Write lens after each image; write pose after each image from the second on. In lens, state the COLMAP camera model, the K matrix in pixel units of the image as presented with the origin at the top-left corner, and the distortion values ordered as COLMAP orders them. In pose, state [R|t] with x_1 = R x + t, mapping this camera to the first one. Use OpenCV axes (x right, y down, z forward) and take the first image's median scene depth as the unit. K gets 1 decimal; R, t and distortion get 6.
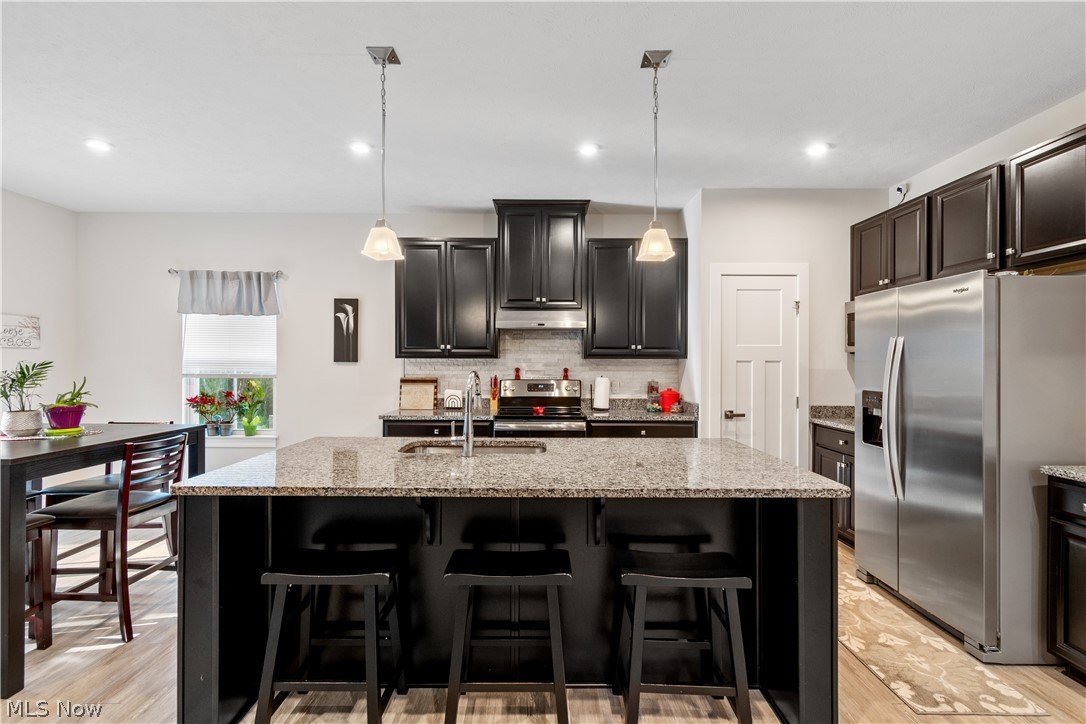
lens RADIAL K [[481.8, 0, 537.9], [0, 481.8, 362.2], [0, 0, 1]] dist [-0.000188, -0.001106]
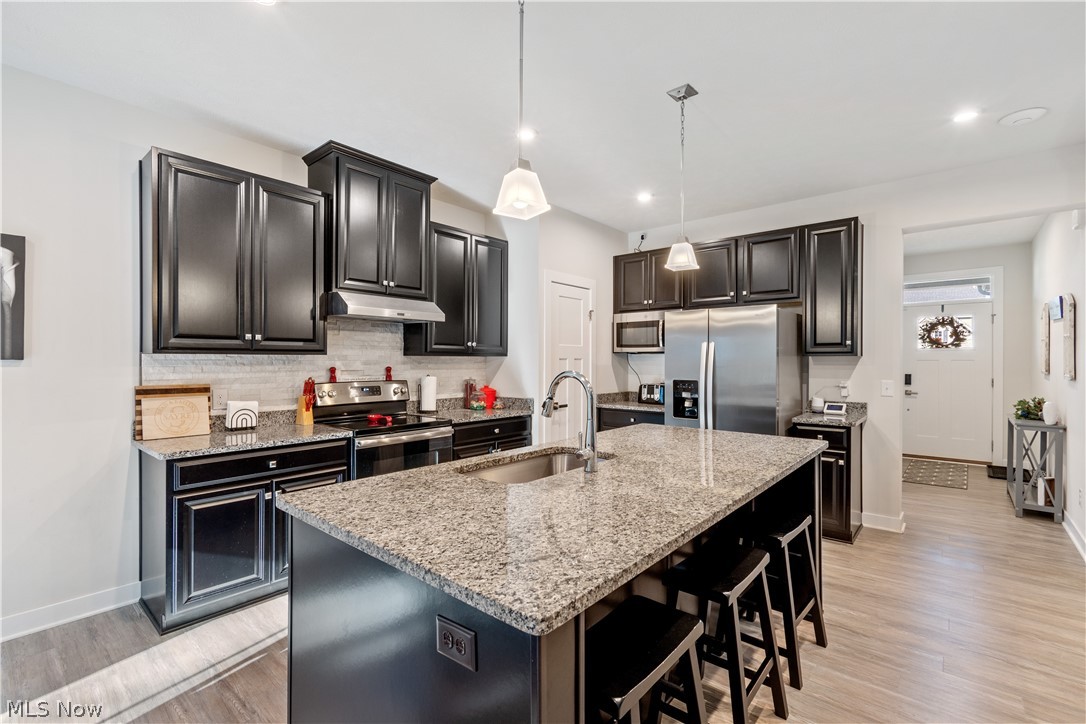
lens RADIAL K [[481.8, 0, 542.8], [0, 481.8, 359.9], [0, 0, 1]] dist [-0.000188, -0.001106]
pose [[0.650068, -0.001122, 0.759875, -0.413322], [0.000060, 0.999999, 0.001426, -0.000859], [-0.759876, -0.000881, 0.650067, 0.251079]]
